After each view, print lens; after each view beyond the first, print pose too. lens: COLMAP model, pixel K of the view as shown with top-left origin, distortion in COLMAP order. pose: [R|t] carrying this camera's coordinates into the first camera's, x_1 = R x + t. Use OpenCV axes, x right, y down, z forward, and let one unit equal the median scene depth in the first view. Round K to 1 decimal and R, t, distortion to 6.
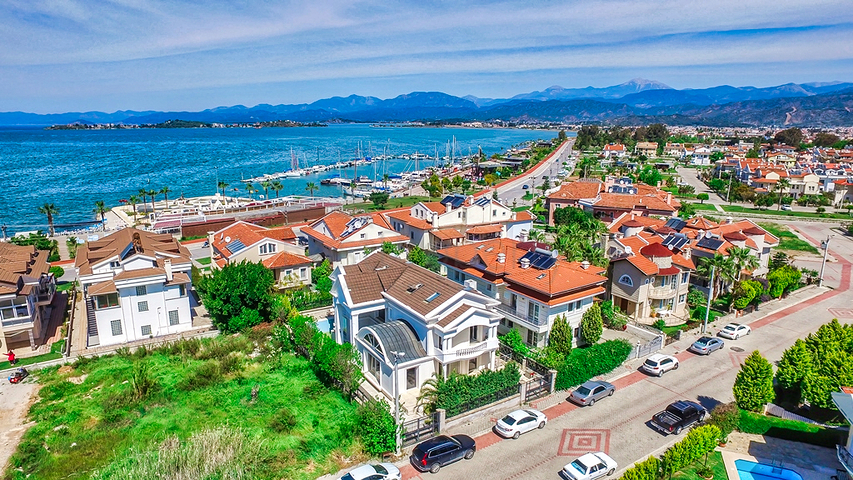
lens RADIAL K [[518.3, 0, 426.5], [0, 518.3, 240.0], [0, 0, 1]] dist [-0.126095, 0.080107]
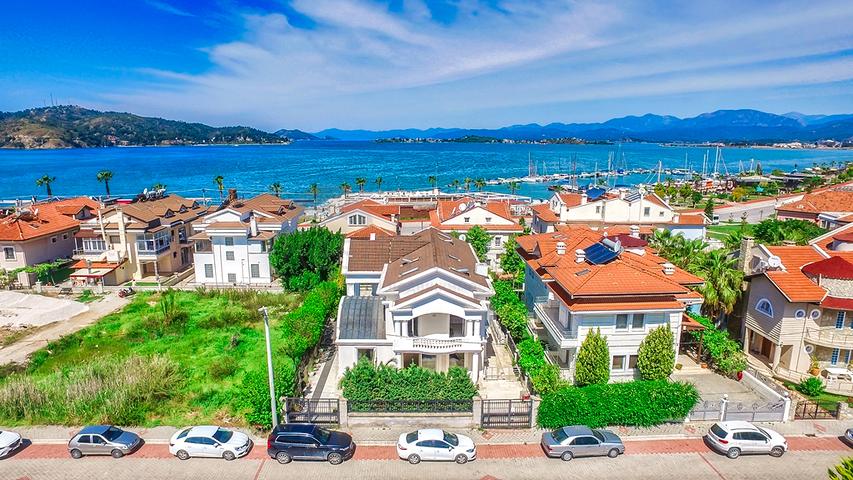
lens RADIAL K [[509.2, 0, 421.3], [0, 509.2, 240.9], [0, 0, 1]] dist [-0.128118, 0.090740]
pose [[0.850413, 0.098898, -0.516737, 0.366997], [-0.113728, 0.993507, 0.002980, 0.047237], [0.513676, 0.056233, 0.856139, 0.257480]]
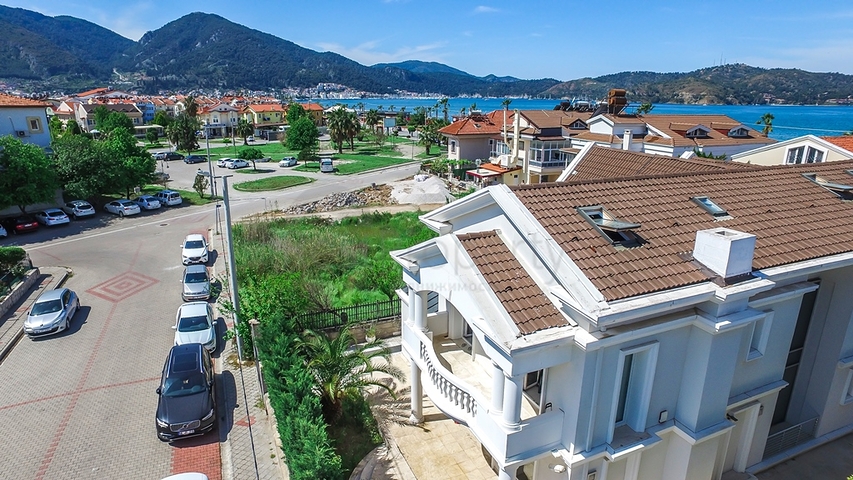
lens RADIAL K [[496.1, 0, 421.2], [0, 496.1, 240.4], [0, 0, 1]] dist [-0.121502, 0.084875]
pose [[-0.153744, 0.272261, -0.949861, 0.280264], [-0.223968, 0.926669, 0.301864, 0.044116], [0.962393, 0.259148, -0.081493, 0.803480]]
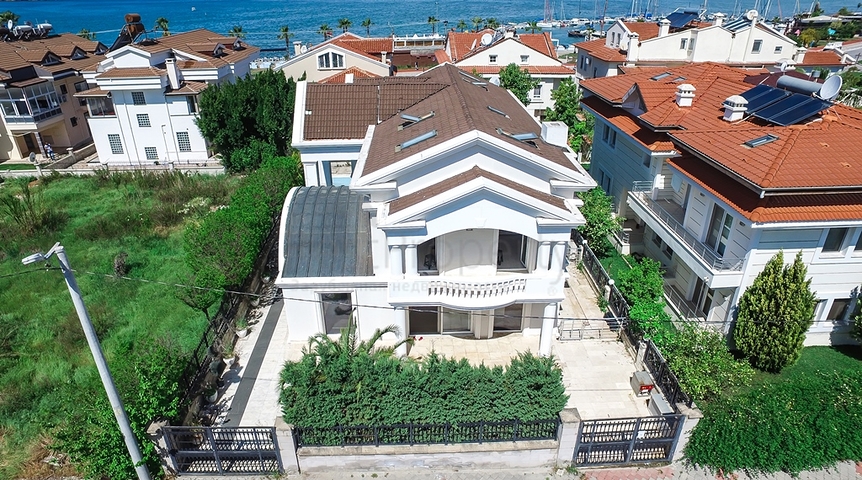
lens RADIAL K [[523.1, 0, 425.3], [0, 523.1, 240.1], [0, 0, 1]] dist [-0.117108, 0.081312]
pose [[0.859587, 0.214455, -0.463809, 0.186694], [-0.100081, 0.960747, 0.258746, 0.065300], [0.501092, -0.175996, 0.847309, 0.530344]]
